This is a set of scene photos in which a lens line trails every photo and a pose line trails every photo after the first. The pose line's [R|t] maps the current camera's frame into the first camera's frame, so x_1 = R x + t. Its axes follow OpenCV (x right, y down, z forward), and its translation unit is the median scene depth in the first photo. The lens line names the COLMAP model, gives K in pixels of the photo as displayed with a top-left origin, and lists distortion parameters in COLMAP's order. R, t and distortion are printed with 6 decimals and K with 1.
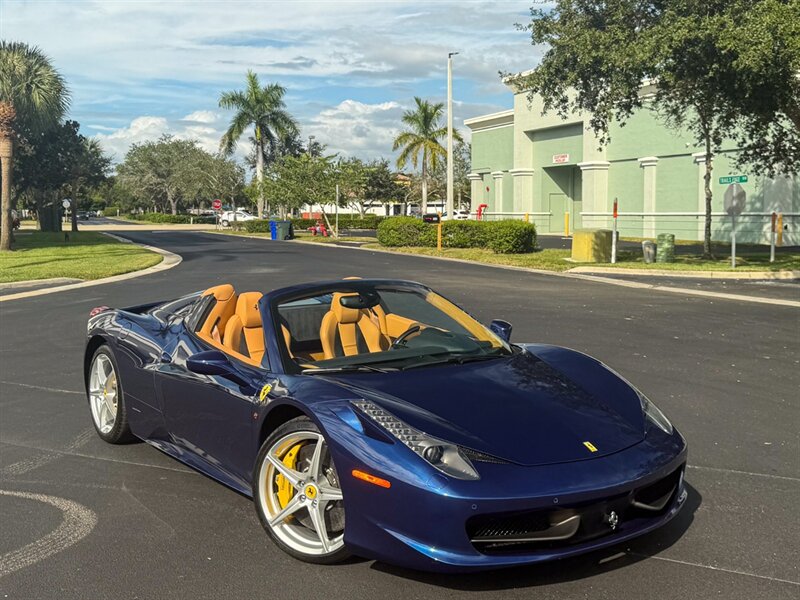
lens RADIAL K [[884.3, 0, 397.4], [0, 884.3, 247.5], [0, 0, 1]] dist [0.209209, -0.439591]
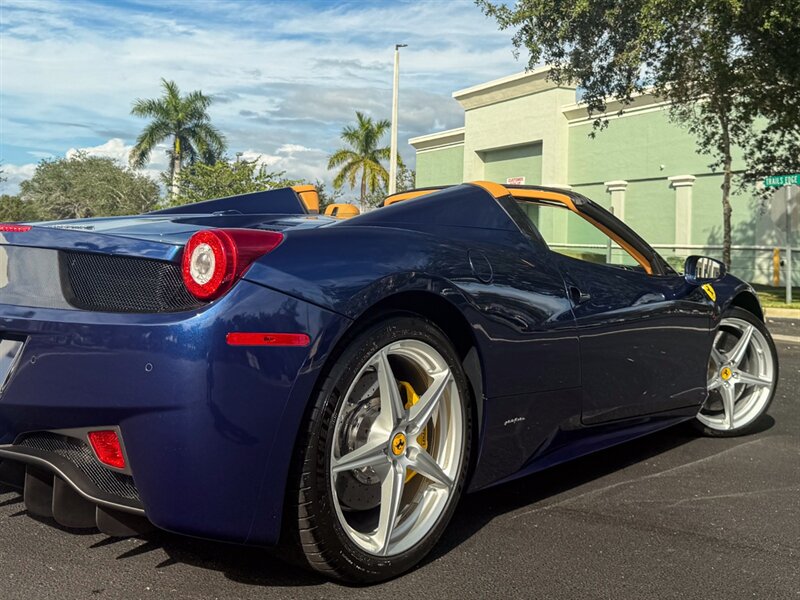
lens RADIAL K [[874.0, 0, 442.4], [0, 874.0, 190.0], [0, 0, 1]] dist [0.195740, -0.441139]
pose [[0.991991, 0.045595, 0.117792, 0.010344], [-0.032340, 0.993172, -0.112085, 0.012884], [-0.122098, 0.107378, 0.986692, 0.203208]]
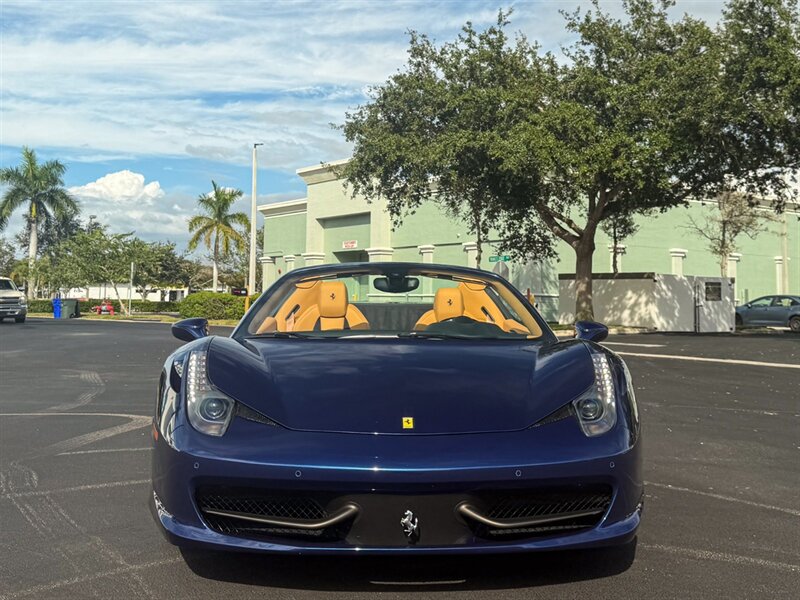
lens RADIAL K [[883.1, 0, 416.1], [0, 883.1, 224.8], [0, 0, 1]] dist [0.218987, -0.405132]
pose [[0.962484, 0.038731, 0.268558, -0.045021], [-0.004011, 0.991683, -0.128644, 0.022823], [-0.271307, 0.122740, 0.954635, -0.093869]]
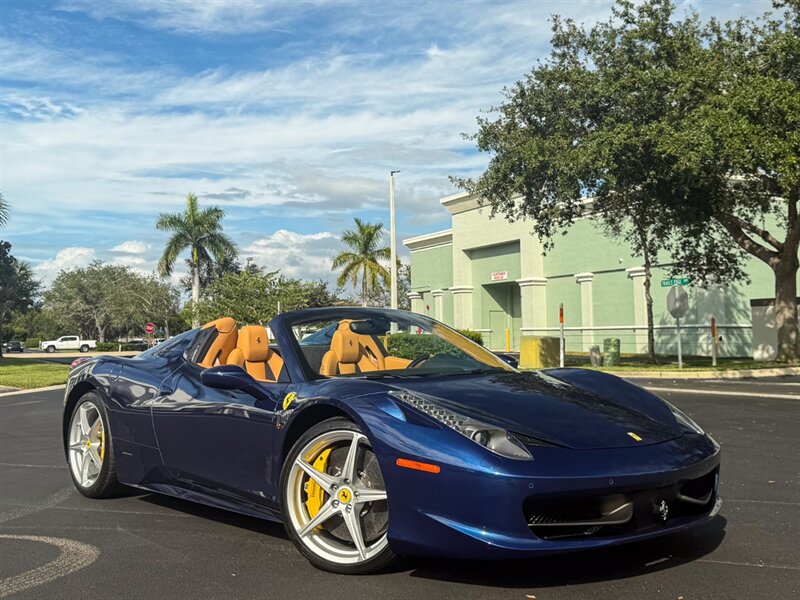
lens RADIAL K [[884.3, 0, 397.4], [0, 884.3, 247.5], [0, 0, 1]] dist [0.209209, -0.439591]
pose [[0.997163, -0.000808, 0.075268, -0.013294], [0.011631, 0.989586, -0.143470, 0.017735], [-0.074368, 0.143938, 0.986788, 0.002557]]
